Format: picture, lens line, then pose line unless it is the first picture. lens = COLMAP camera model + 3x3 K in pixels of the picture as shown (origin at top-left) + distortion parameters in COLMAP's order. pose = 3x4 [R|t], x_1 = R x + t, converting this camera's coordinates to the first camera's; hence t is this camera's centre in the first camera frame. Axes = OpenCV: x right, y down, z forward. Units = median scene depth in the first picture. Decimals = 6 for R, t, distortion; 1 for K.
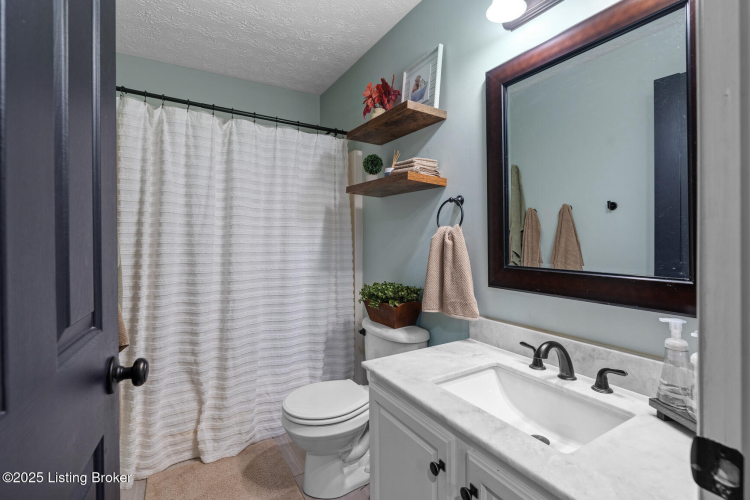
lens RADIAL K [[345.9, 0, 374.3], [0, 345.9, 245.2], [0, 0, 1]] dist [0.000876, 0.000765]
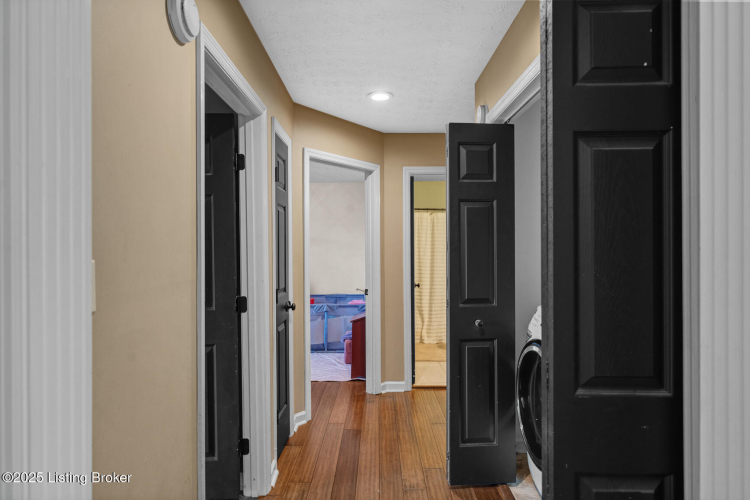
lens RADIAL K [[431.2, 0, 374.0], [0, 431.2, 250.8], [0, 0, 1]] dist [0.000210, 0.000001]
pose [[0.858050, 0.000226, -0.513566, 0.858334], [-0.002575, 0.999989, -0.003863, -0.079562], [0.513559, 0.004638, 0.858042, -1.994227]]
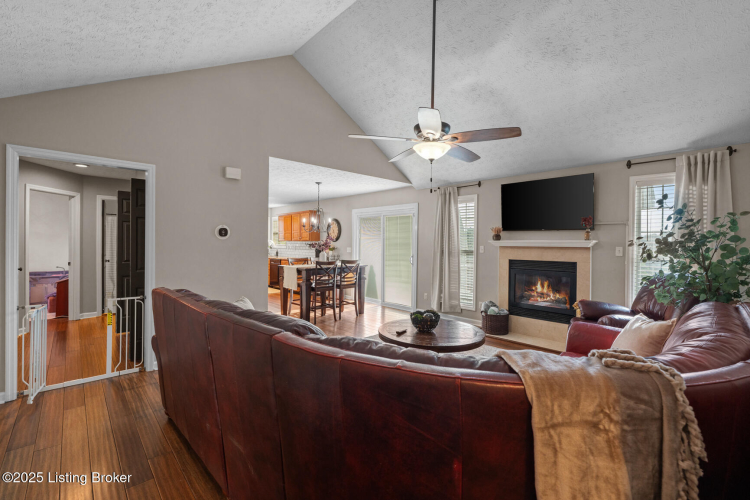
lens RADIAL K [[345.9, 0, 377.5], [0, 345.9, 247.3], [0, 0, 1]] dist [0.000876, 0.000765]
pose [[0.981307, 0.013230, 0.191994, 2.097222], [-0.013614, 0.999907, 0.000683, -0.064842], [-0.191968, -0.003284, 0.981396, -4.219709]]
